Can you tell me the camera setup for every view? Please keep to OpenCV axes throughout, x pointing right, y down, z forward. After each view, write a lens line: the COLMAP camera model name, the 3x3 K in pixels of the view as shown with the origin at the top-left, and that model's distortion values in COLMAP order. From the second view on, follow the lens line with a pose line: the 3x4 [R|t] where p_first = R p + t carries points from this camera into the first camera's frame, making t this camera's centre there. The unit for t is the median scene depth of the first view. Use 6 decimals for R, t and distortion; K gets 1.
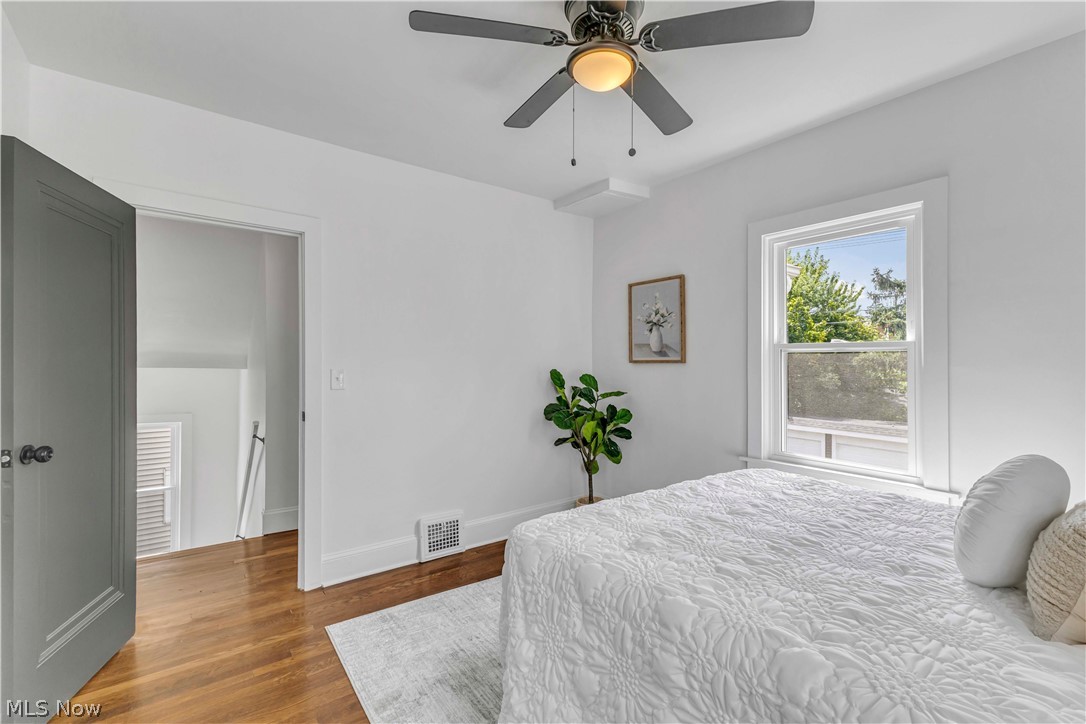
lens RADIAL K [[465.3, 0, 543.0], [0, 465.3, 362.0], [0, 0, 1]] dist [0.001626, -0.000017]
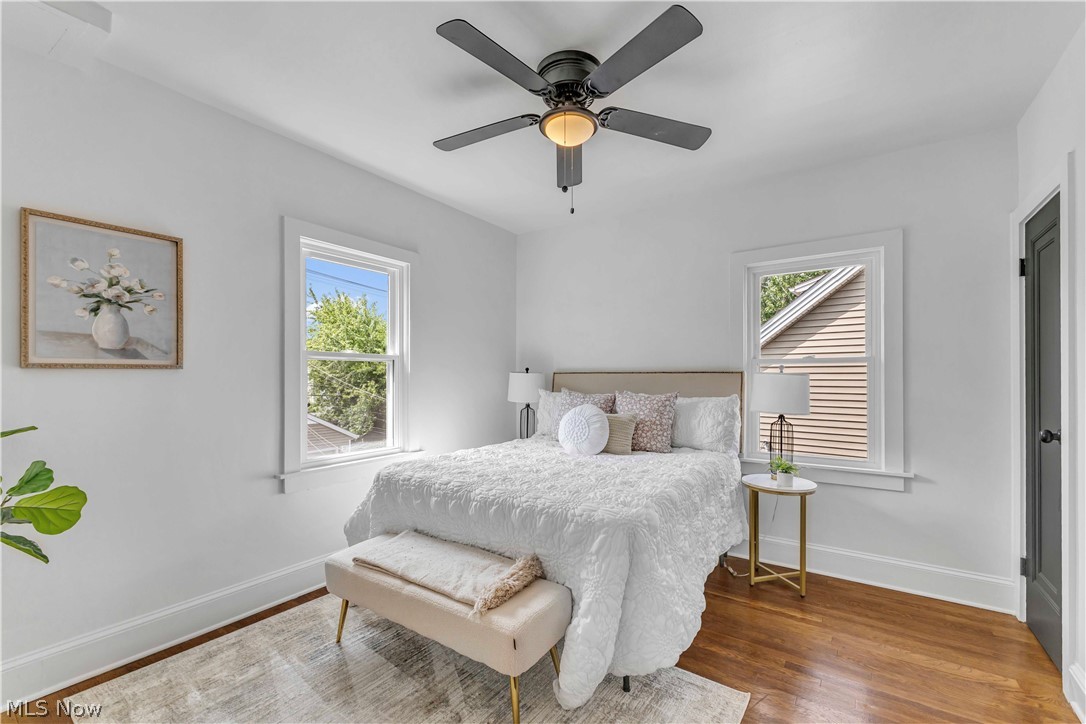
lens RADIAL K [[453.3, 0, 542.7], [0, 453.3, 364.7], [0, 0, 1]] dist [0.000633, 0.000033]
pose [[-0.324905, 0.006740, 0.945723, -0.472154], [-0.003400, 0.999960, -0.008294, 0.000242], [-0.945741, -0.005910, -0.324869, 0.678723]]
